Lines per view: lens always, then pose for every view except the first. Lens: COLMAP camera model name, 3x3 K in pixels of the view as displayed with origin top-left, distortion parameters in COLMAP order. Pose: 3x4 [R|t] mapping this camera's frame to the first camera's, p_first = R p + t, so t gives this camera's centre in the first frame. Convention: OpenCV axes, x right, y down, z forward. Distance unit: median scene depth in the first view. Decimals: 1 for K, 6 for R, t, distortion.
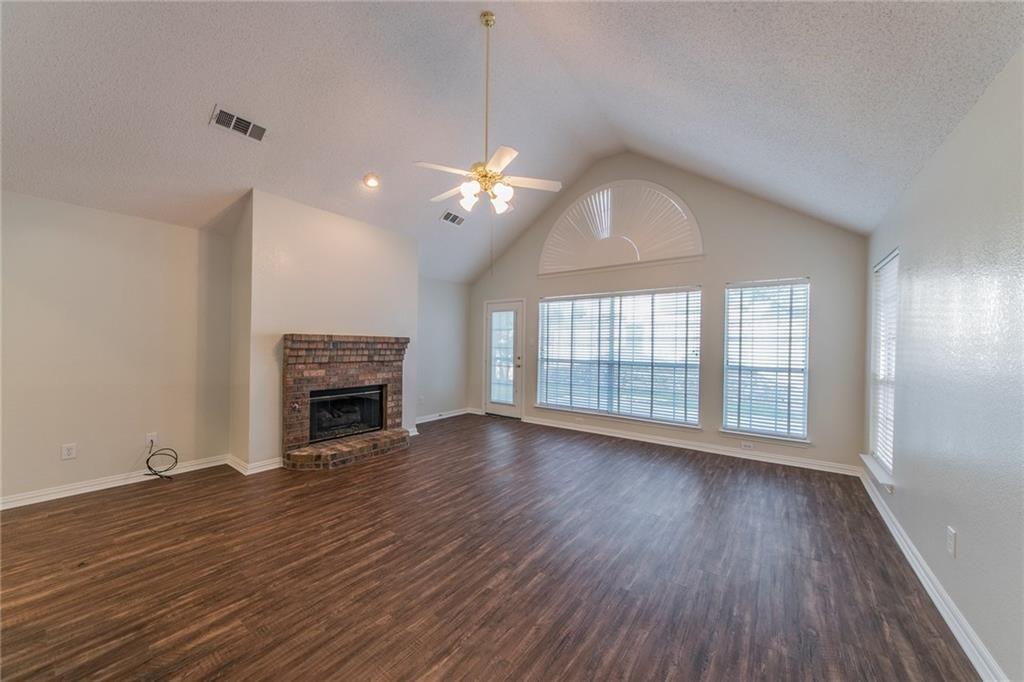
lens RADIAL K [[367.2, 0, 502.7], [0, 367.2, 346.5], [0, 0, 1]] dist [-0.001441, 0.001506]
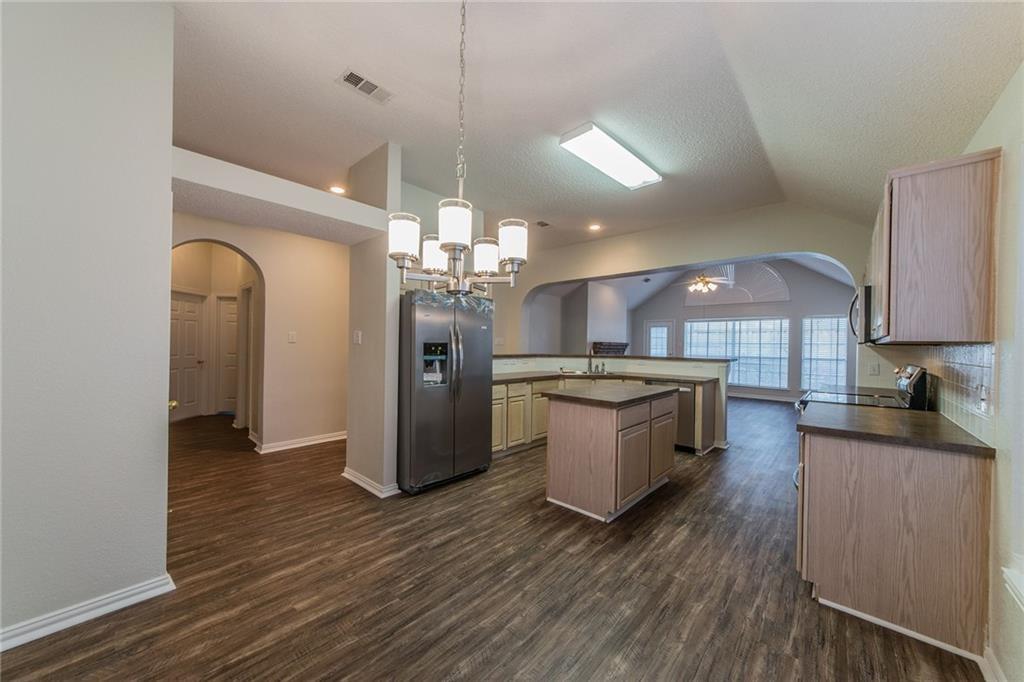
lens RADIAL K [[367.2, 0, 508.9], [0, 367.2, 342.8], [0, 0, 1]] dist [-0.001441, 0.001506]
pose [[0.995045, 0.000205, -0.099426, -0.830343], [-0.001466, 0.999919, -0.012610, -0.000154], [0.099415, 0.012693, 0.994965, -1.212058]]
